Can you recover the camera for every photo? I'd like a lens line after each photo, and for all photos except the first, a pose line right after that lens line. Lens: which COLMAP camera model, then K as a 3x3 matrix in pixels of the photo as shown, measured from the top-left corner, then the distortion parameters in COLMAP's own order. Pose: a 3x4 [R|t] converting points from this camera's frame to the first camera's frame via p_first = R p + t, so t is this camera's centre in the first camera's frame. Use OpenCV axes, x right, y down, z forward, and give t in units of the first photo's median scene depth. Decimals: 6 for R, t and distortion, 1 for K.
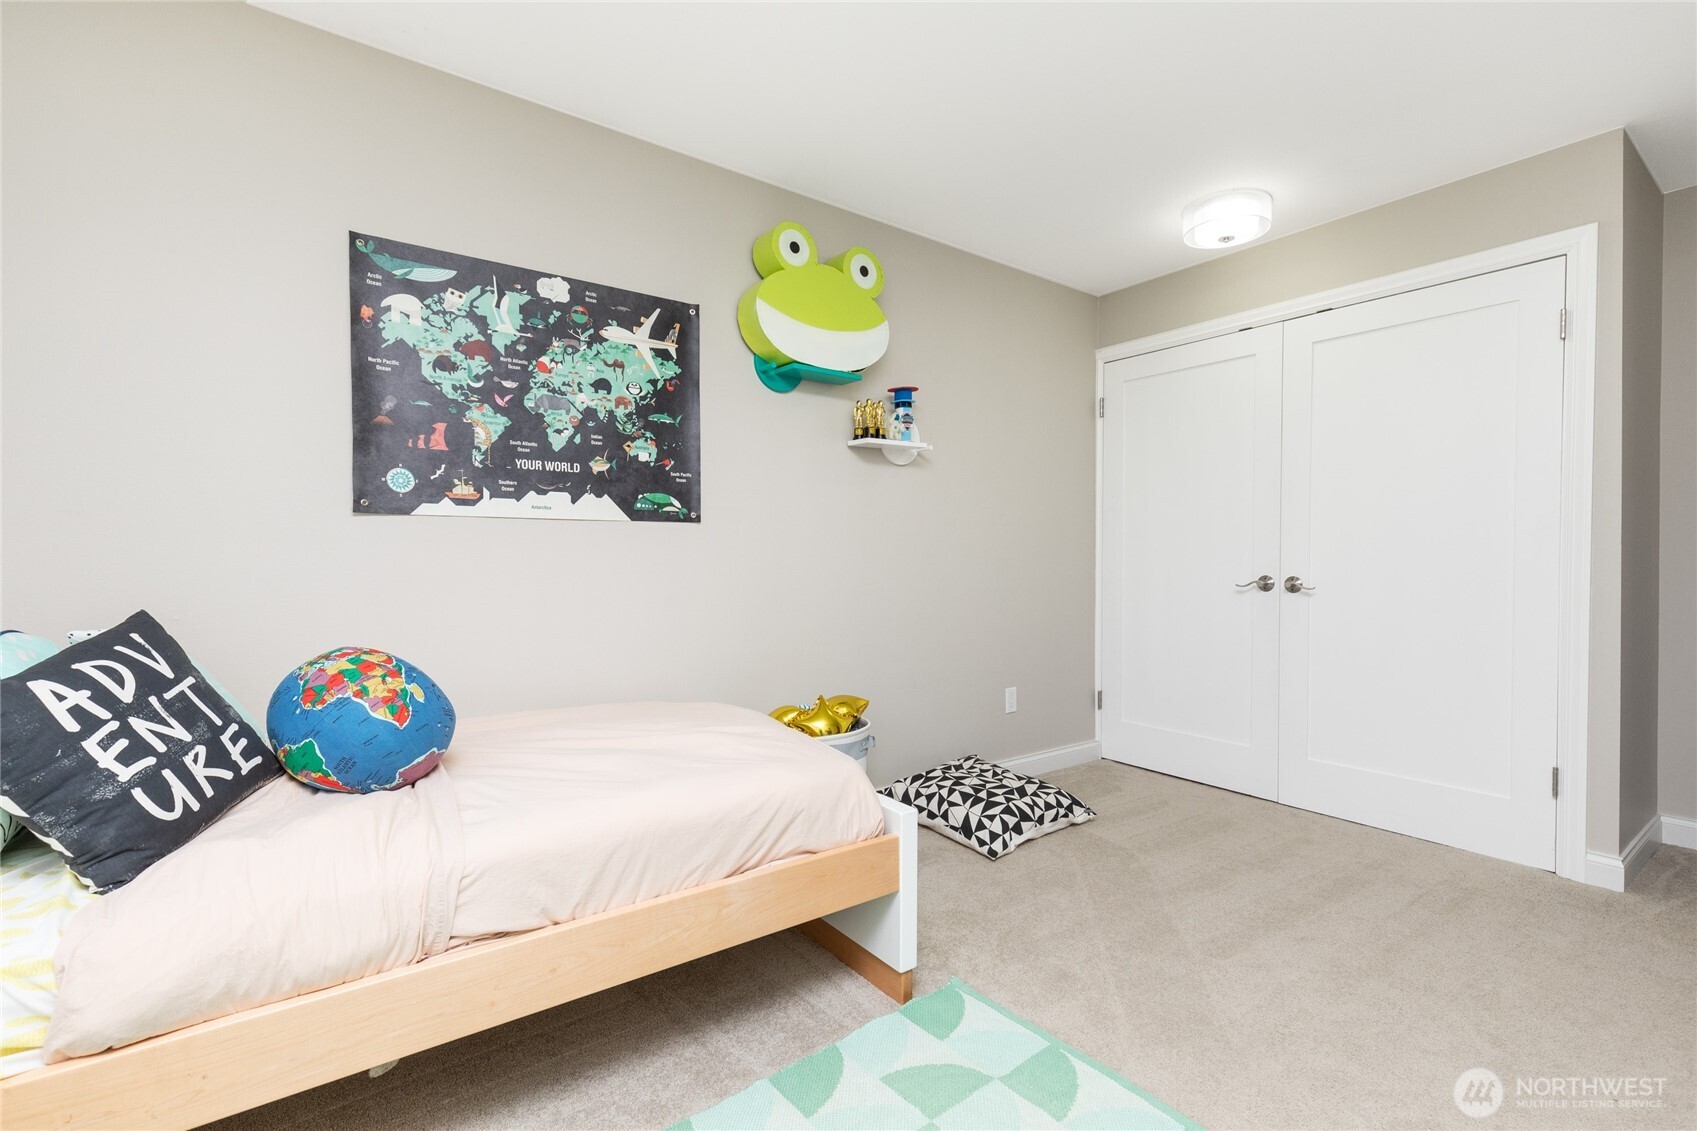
lens RADIAL K [[763.7, 0, 849.5], [0, 763.7, 567.1], [0, 0, 1]] dist [0.005786, 0.000003]
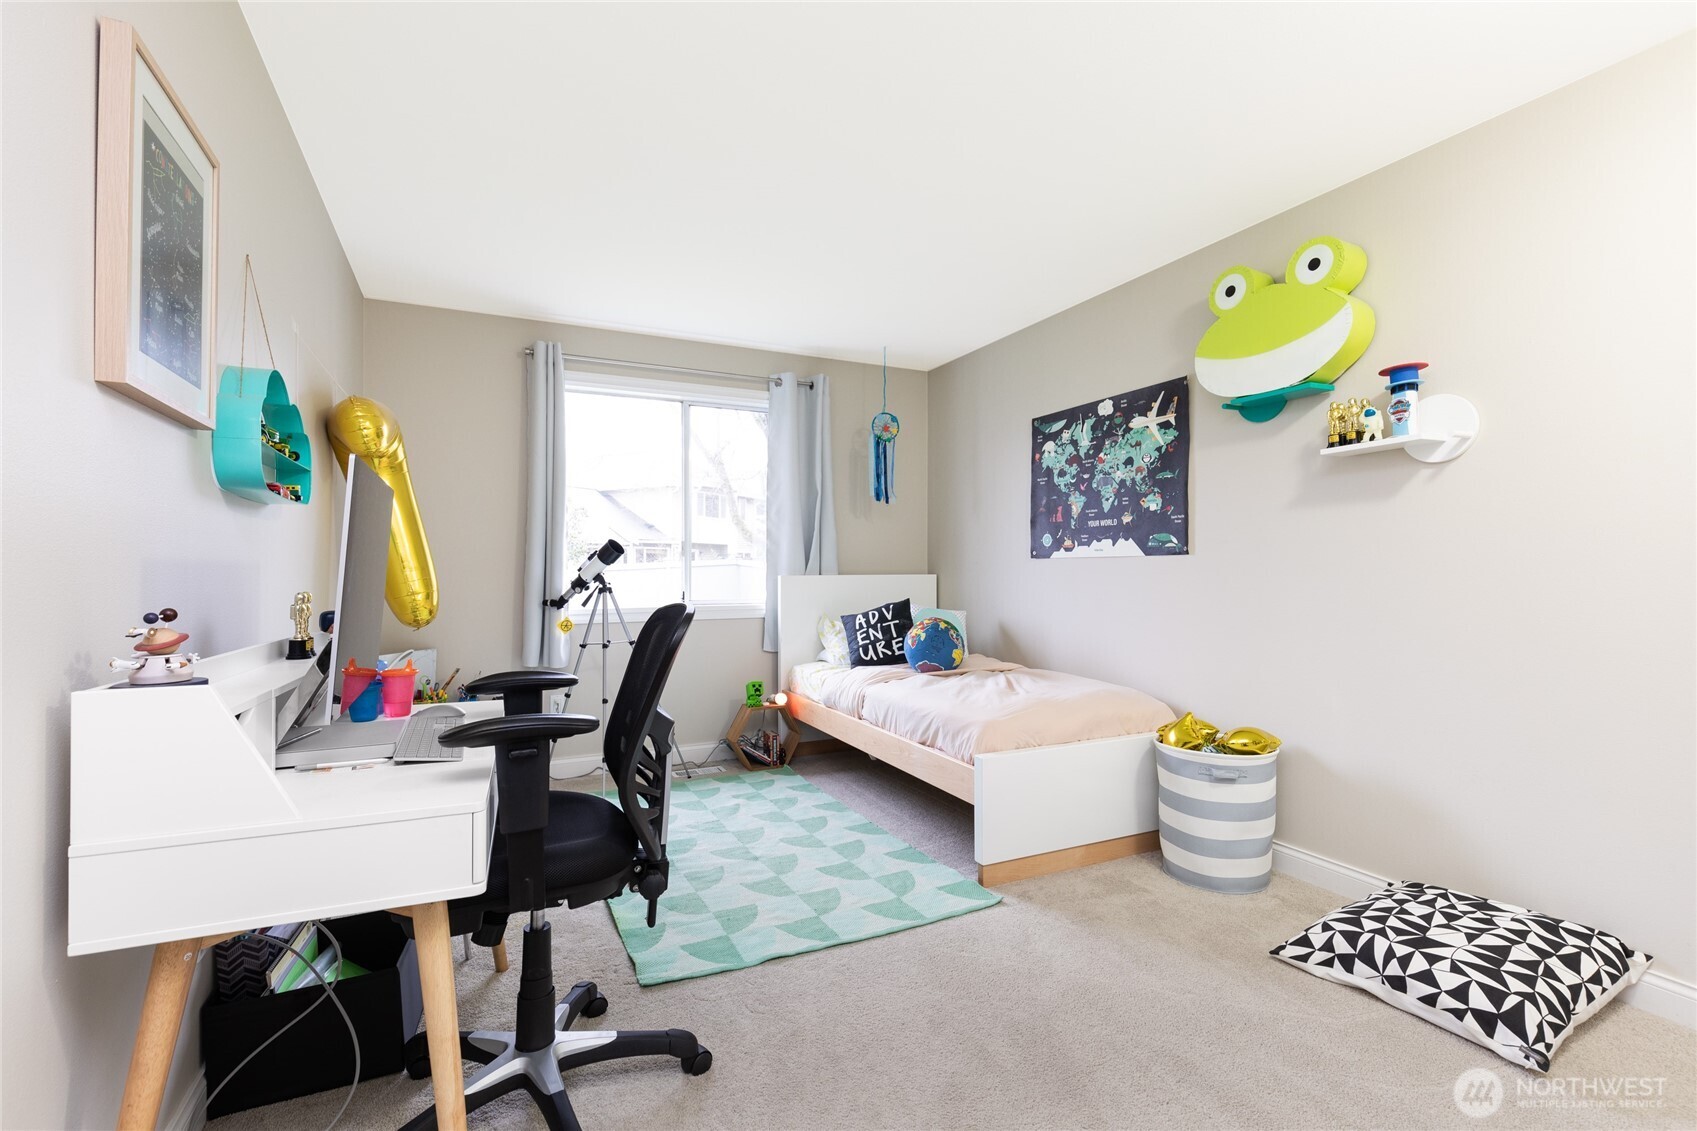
lens RADIAL K [[763.7, 0, 848.9], [0, 763.7, 564.1], [0, 0, 1]] dist [0.005786, 0.000003]
pose [[-0.191321, -0.007010, -0.981502, 1.199280], [-0.009843, 0.999938, -0.005223, -0.034976], [0.981478, 0.008661, -0.191378, 0.776099]]
